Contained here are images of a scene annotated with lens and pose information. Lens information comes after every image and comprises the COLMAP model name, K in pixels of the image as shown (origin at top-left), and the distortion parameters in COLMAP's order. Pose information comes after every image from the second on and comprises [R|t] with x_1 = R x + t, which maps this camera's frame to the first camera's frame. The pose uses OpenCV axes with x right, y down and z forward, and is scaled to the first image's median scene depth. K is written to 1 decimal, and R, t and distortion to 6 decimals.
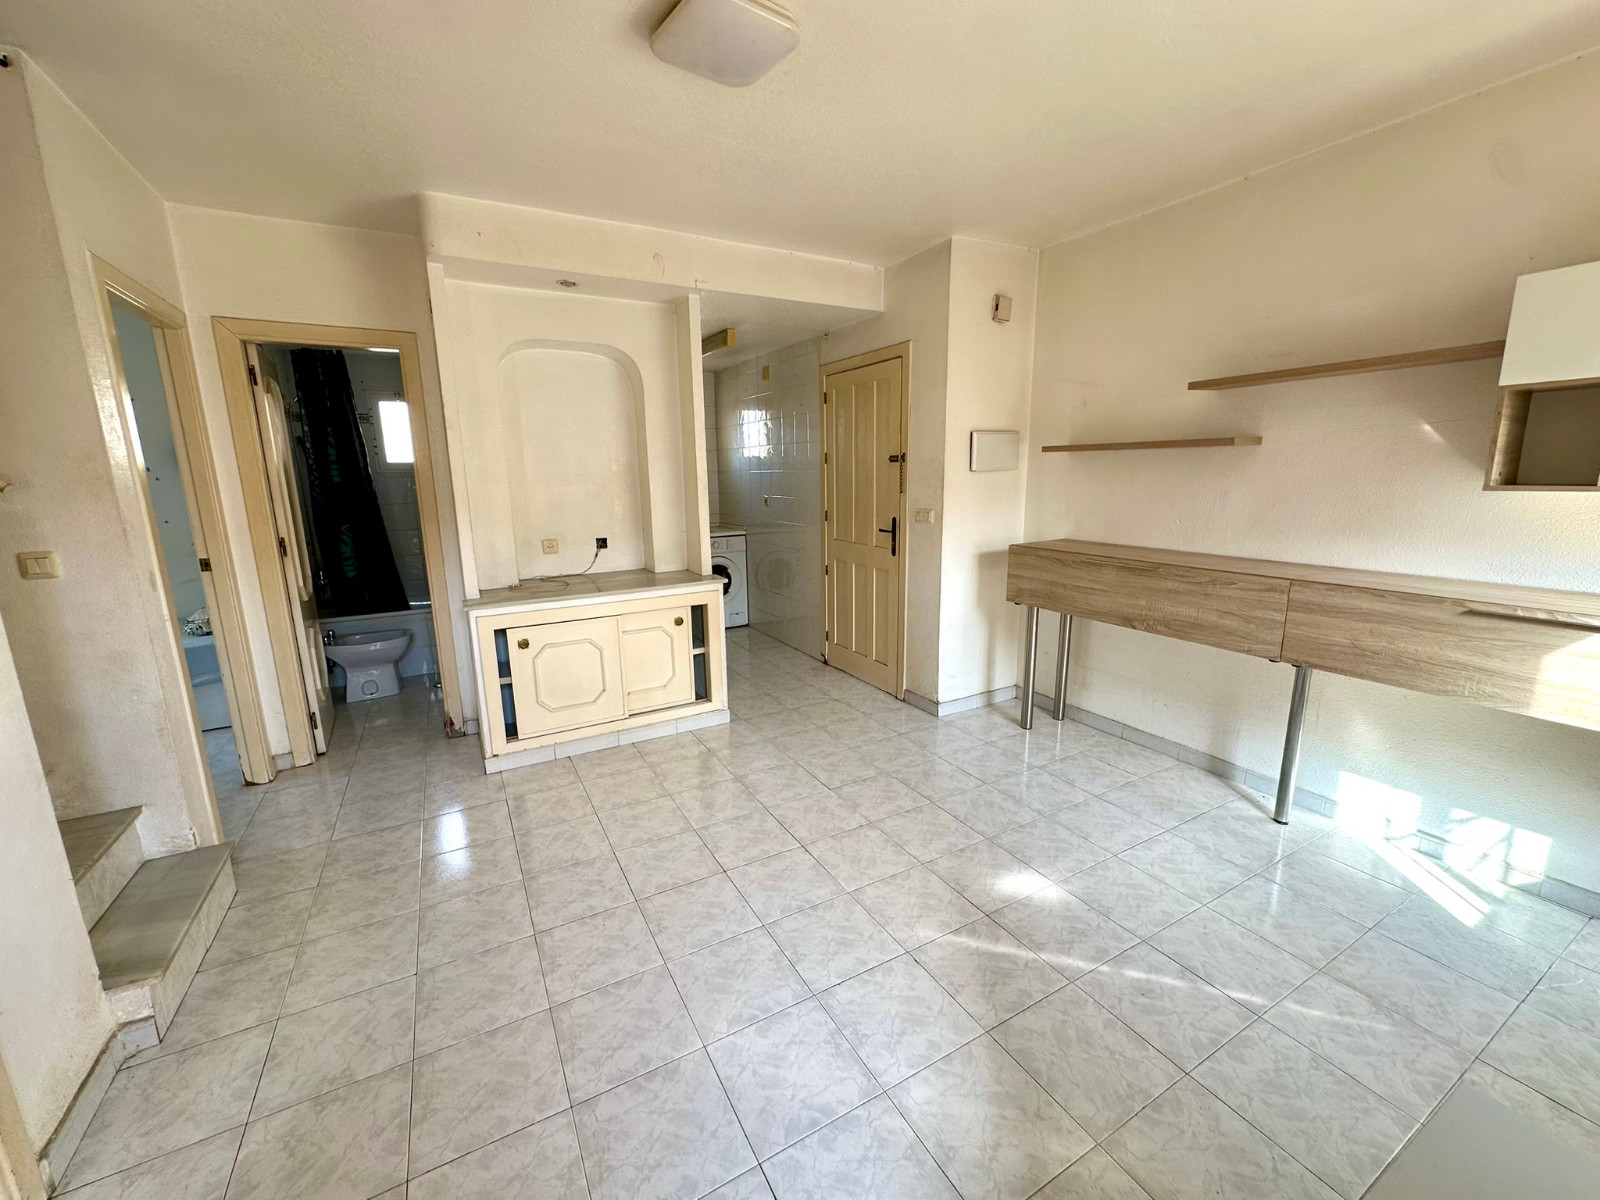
lens RADIAL K [[641.2, 0, 801.1], [0, 641.2, 601.3], [0, 0, 1]] dist [-0.004641, 0.001118]
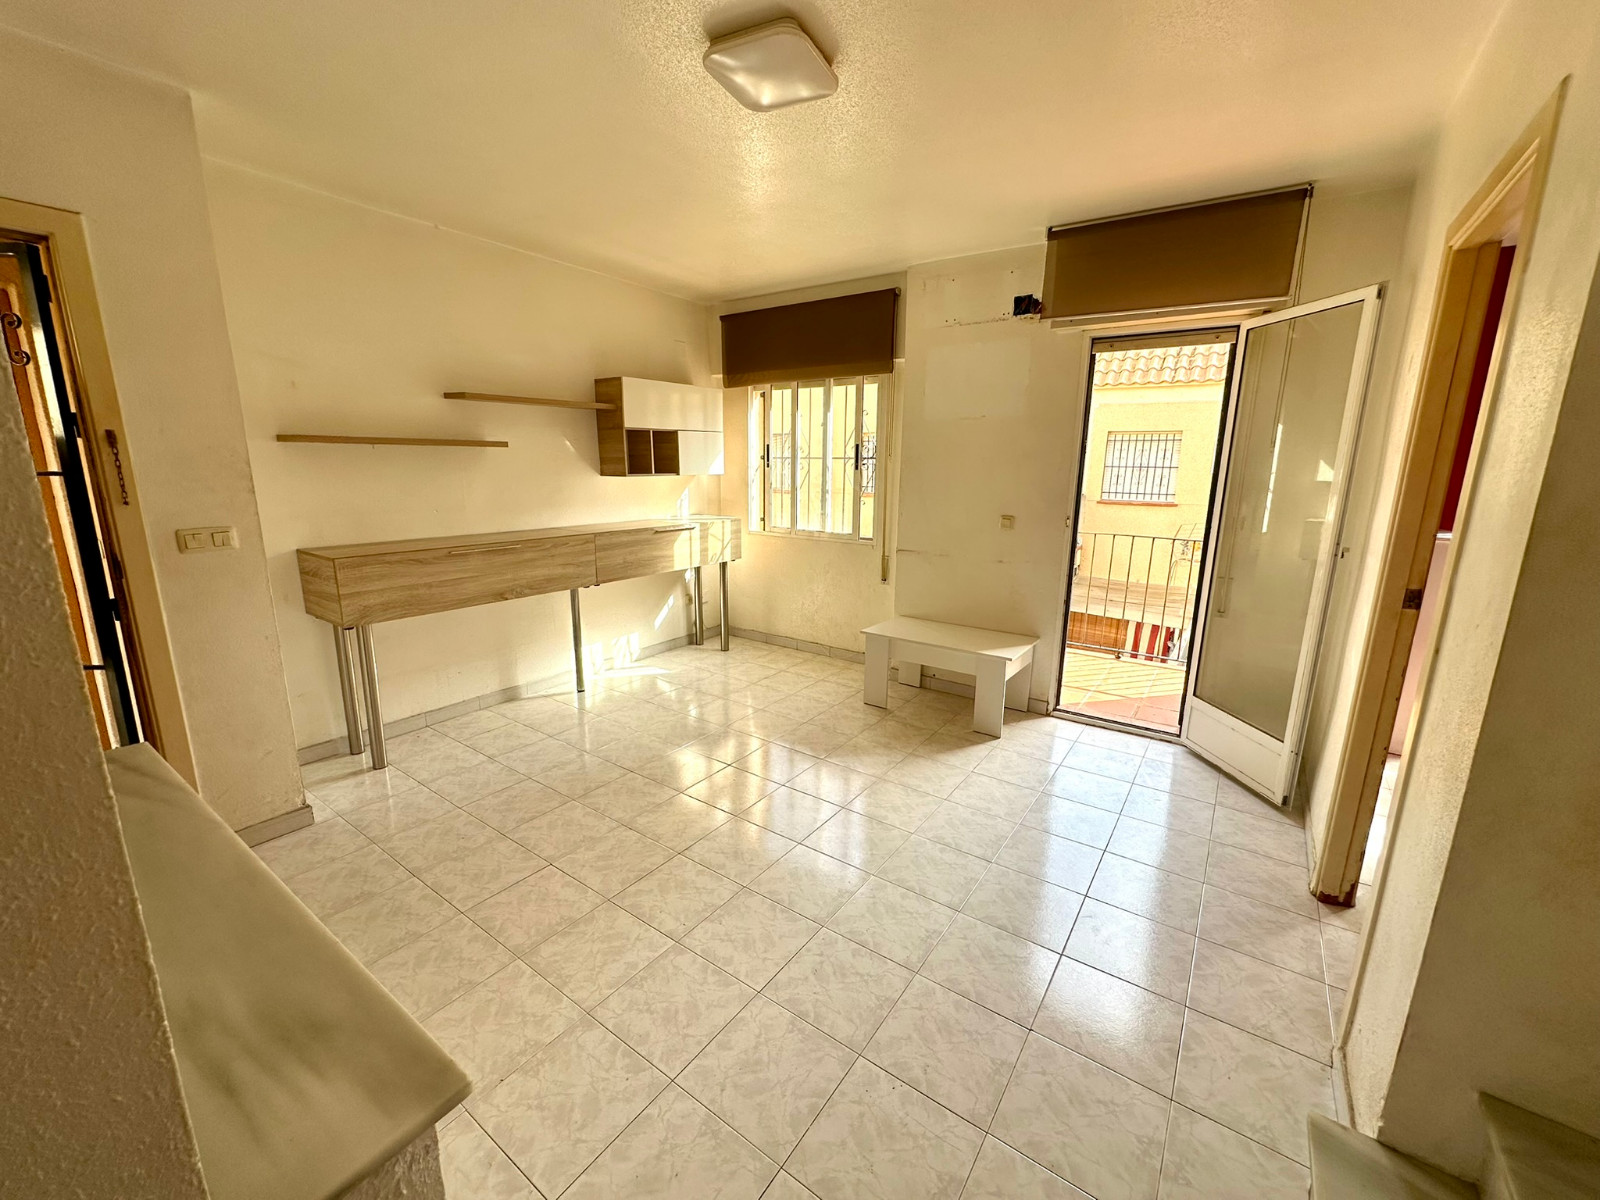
lens RADIAL K [[641.2, 0, 798.2], [0, 641.2, 599.2], [0, 0, 1]] dist [-0.004641, 0.001118]
pose [[-0.431132, -0.178645, 0.884427, -0.919803], [0.176533, 0.944559, 0.276846, -0.231603], [-0.884851, 0.275488, -0.375693, 1.172420]]
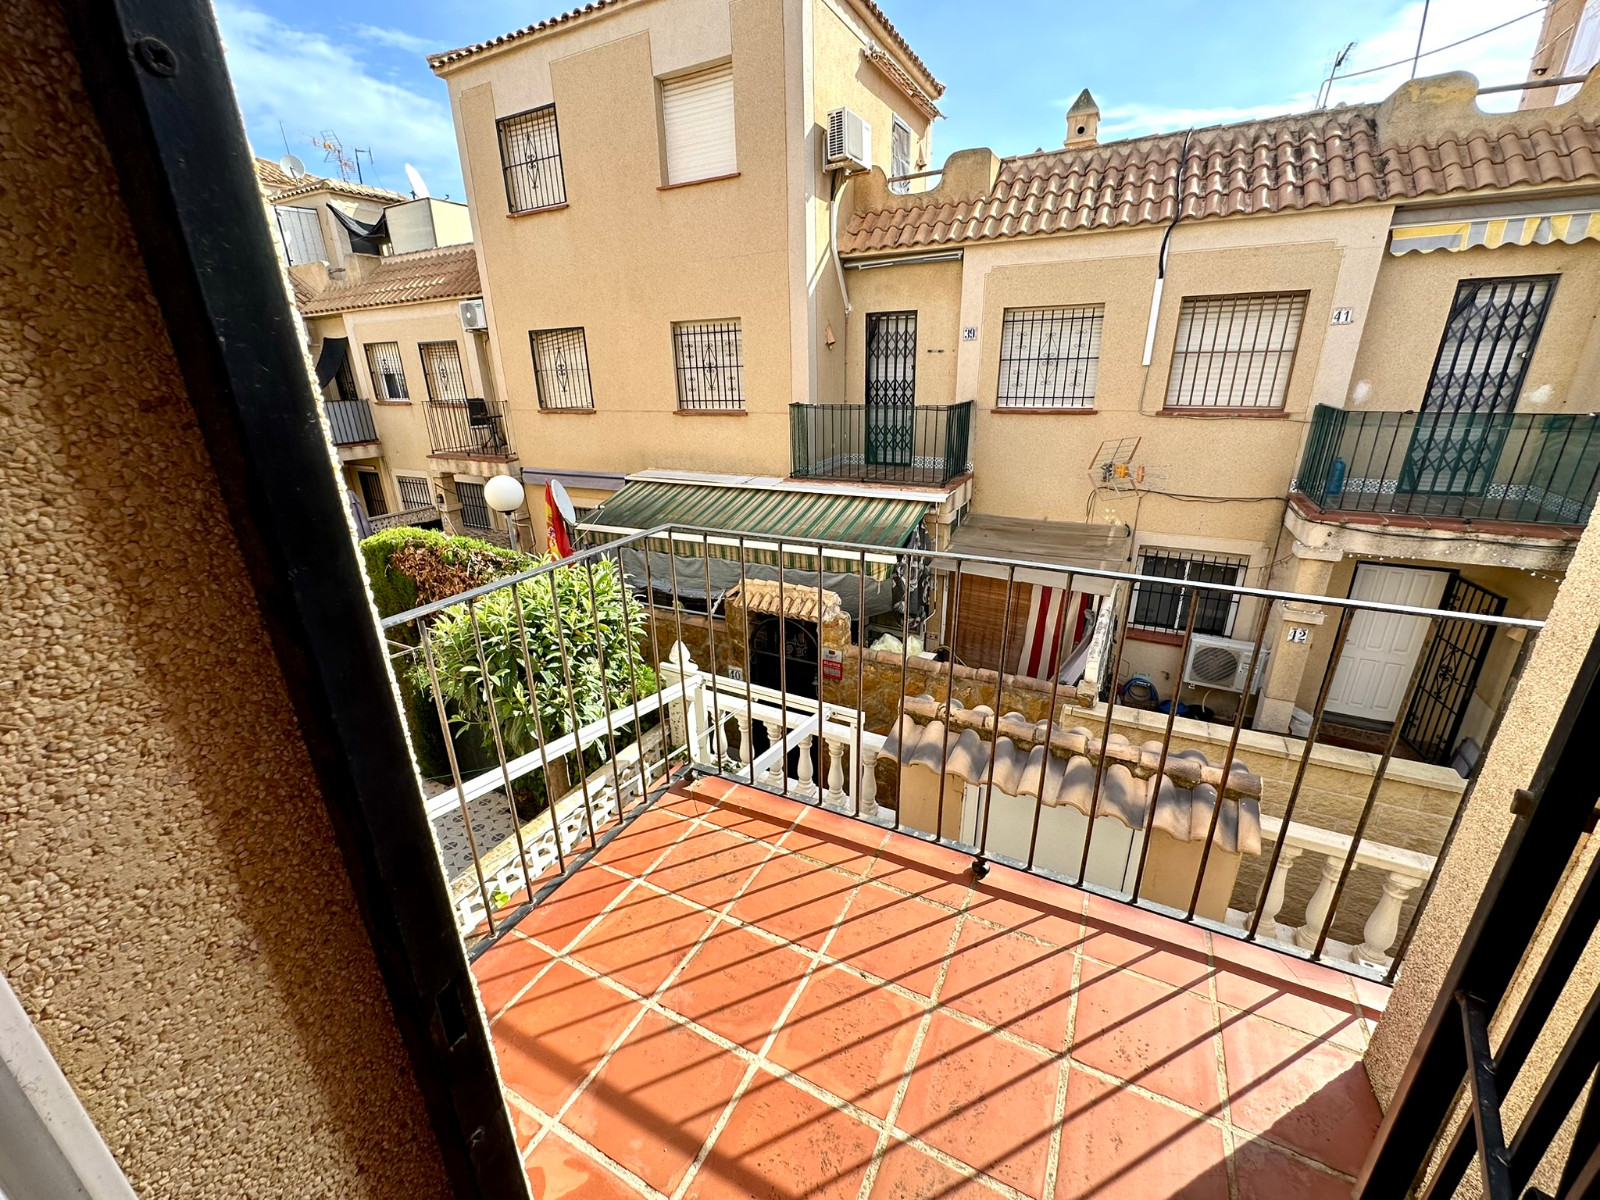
lens RADIAL K [[641.2, 0, 802.2], [0, 641.2, 595.5], [0, 0, 1]] dist [-0.004641, 0.001118]
pose [[-0.543705, -0.266167, 0.795952, -0.608580], [0.200000, 0.879967, 0.430880, -0.161004], [-0.815098, 0.393462, -0.425209, 0.747742]]
